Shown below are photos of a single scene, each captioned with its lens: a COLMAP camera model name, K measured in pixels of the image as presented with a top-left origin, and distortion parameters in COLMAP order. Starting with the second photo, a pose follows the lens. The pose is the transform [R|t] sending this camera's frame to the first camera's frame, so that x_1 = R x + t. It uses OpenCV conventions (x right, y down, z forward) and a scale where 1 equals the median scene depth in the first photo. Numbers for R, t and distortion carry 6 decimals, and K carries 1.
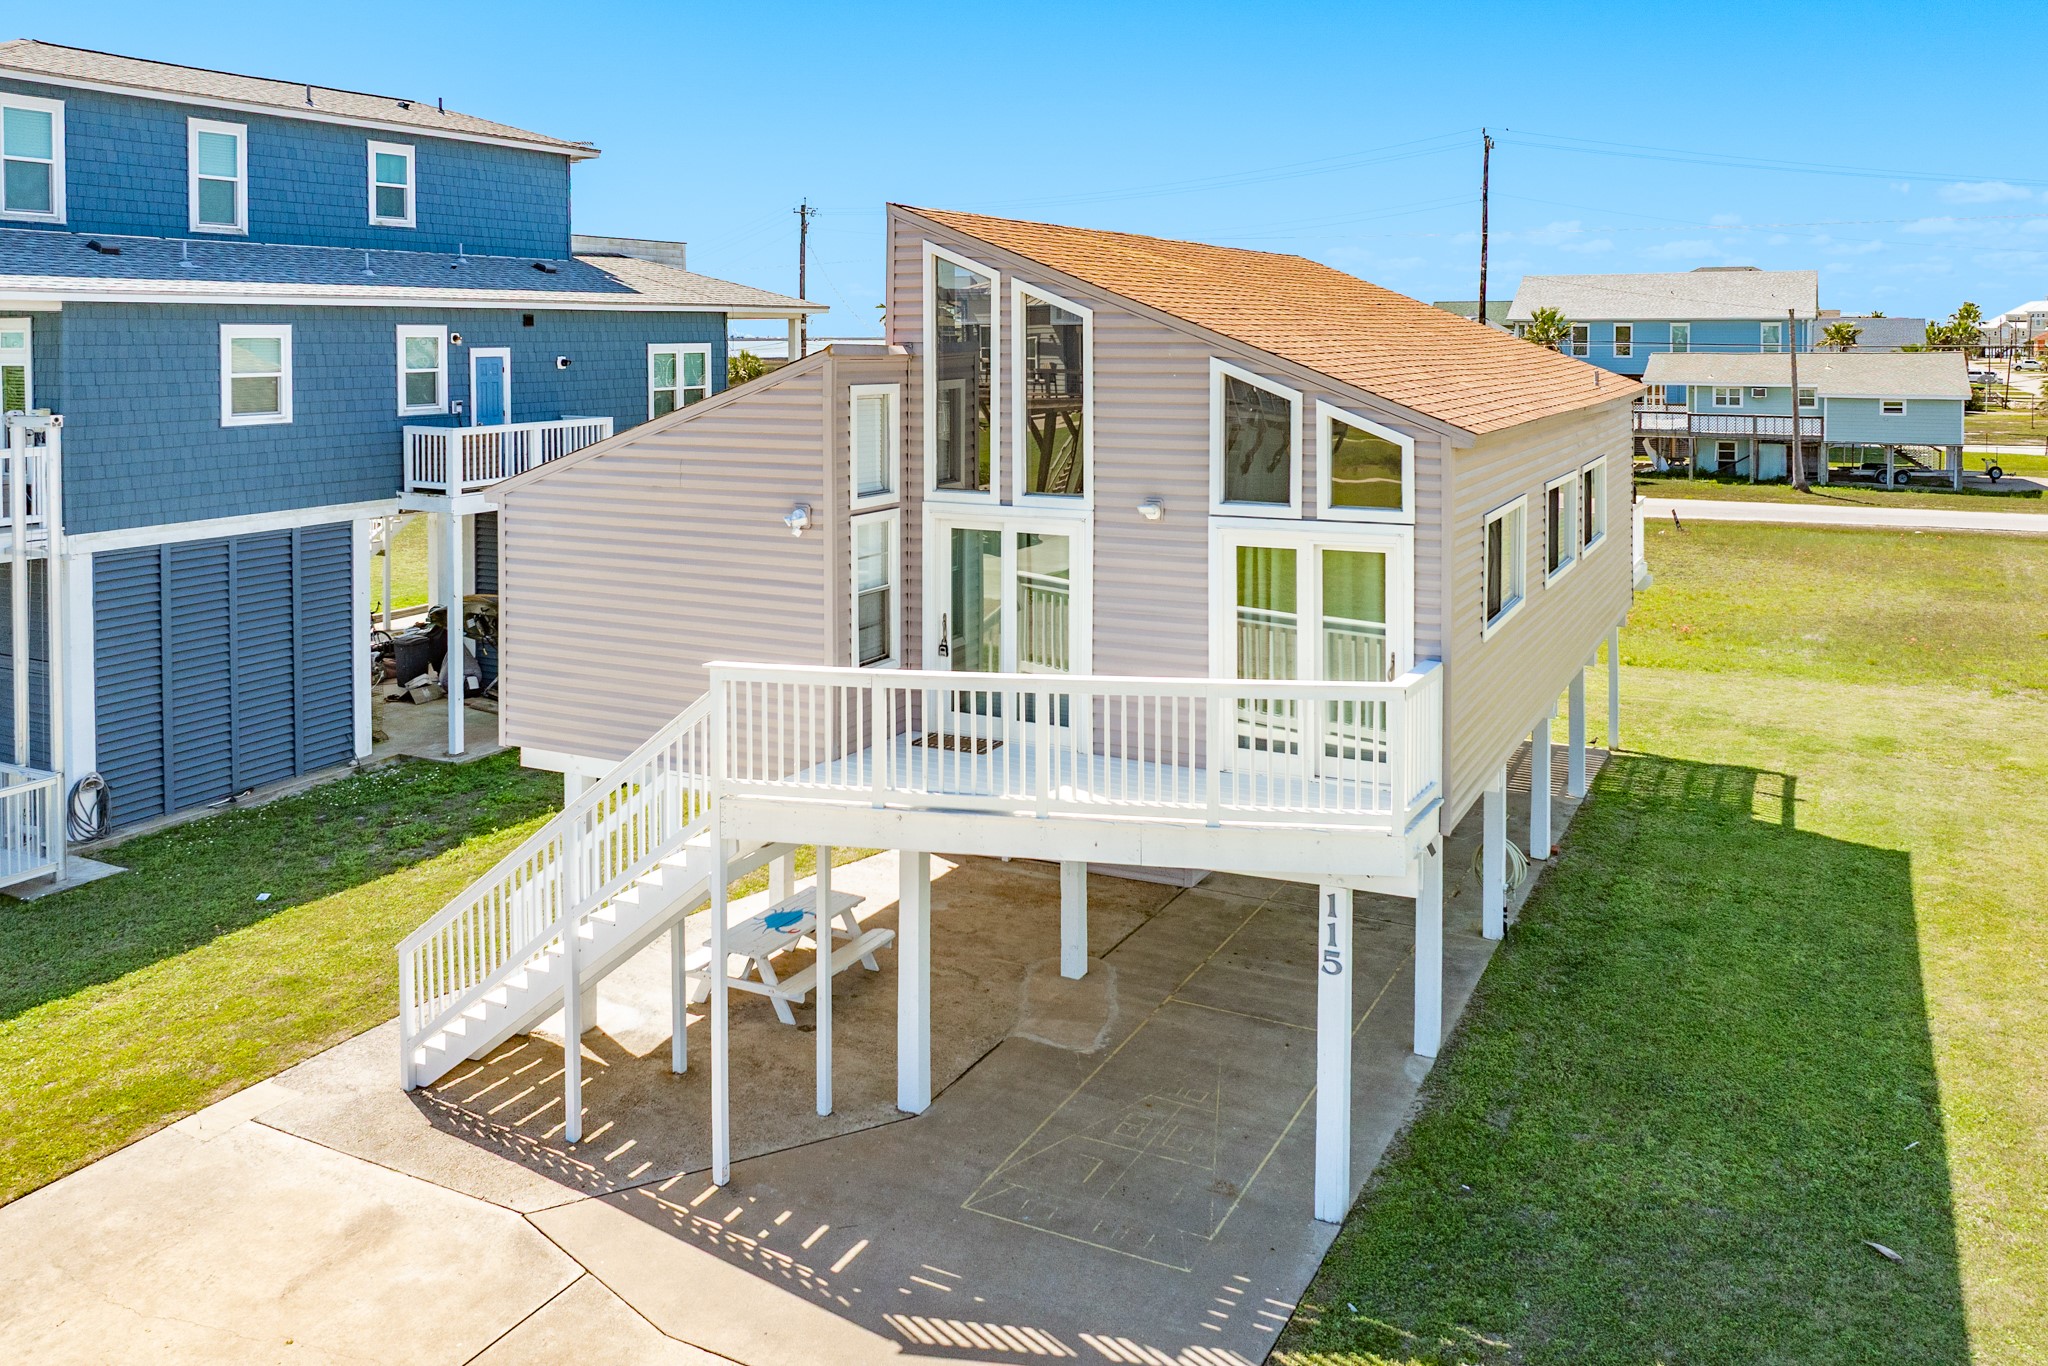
lens RADIAL K [[1380.7, 0, 1194.0], [0, 1380.7, 673.3], [0, 0, 1]] dist [-0.015871, 0.002809]
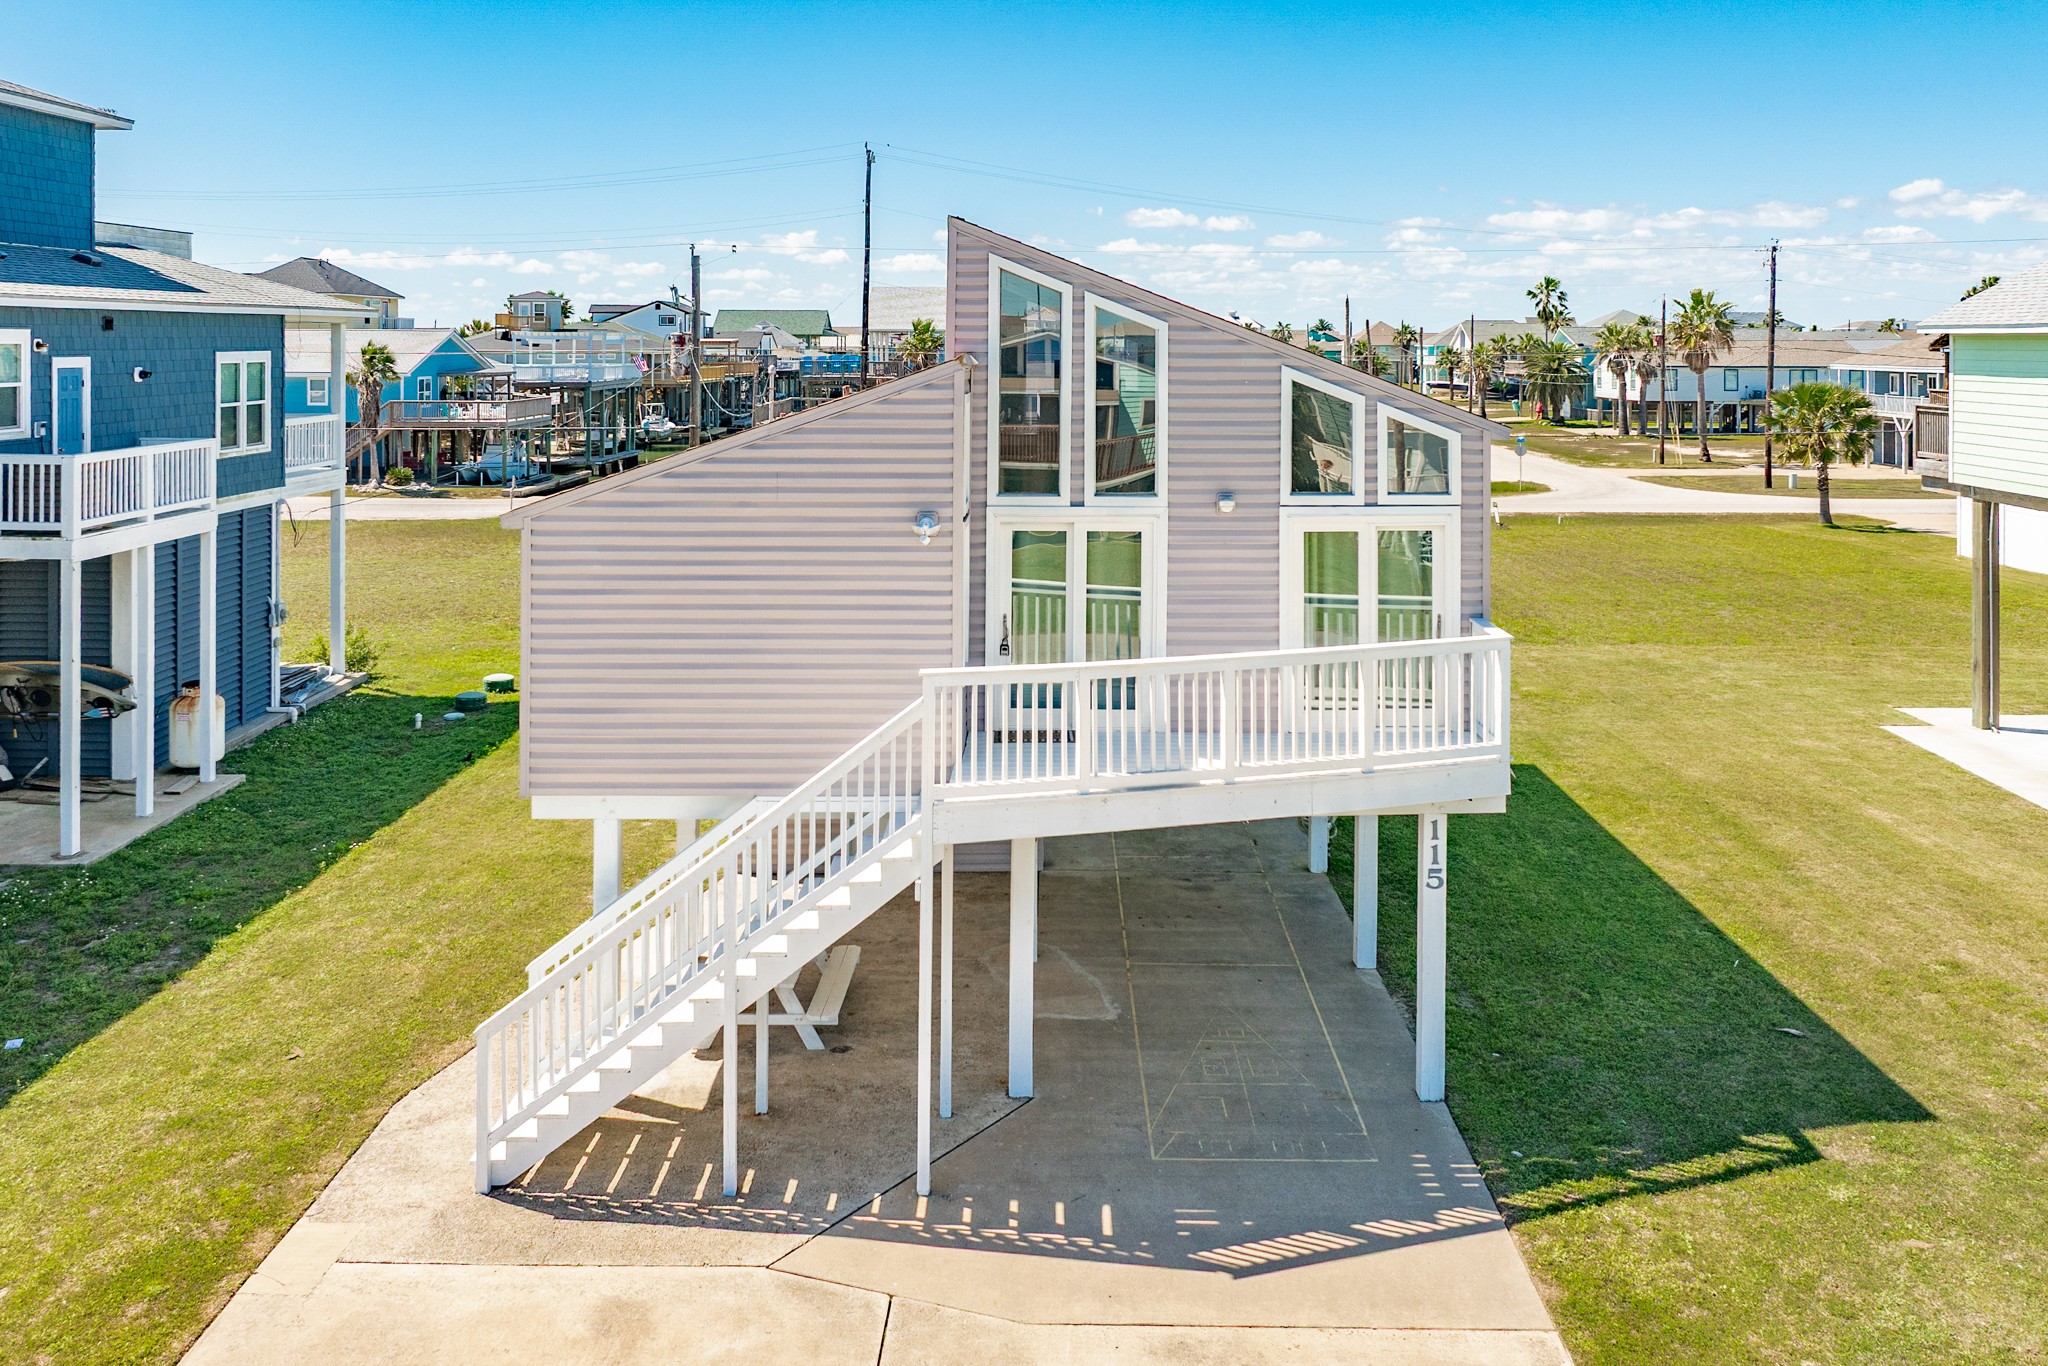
lens RADIAL K [[1406.4, 0, 1024.0], [0, 1406.4, 683.0], [0, 0, 1]] dist [-0.008624, 0.001104]
pose [[0.917348, -0.090990, 0.387549, -0.623681], [0.091703, 0.995646, 0.016696, -0.008674], [-0.387381, 0.020224, 0.921698, 0.022785]]
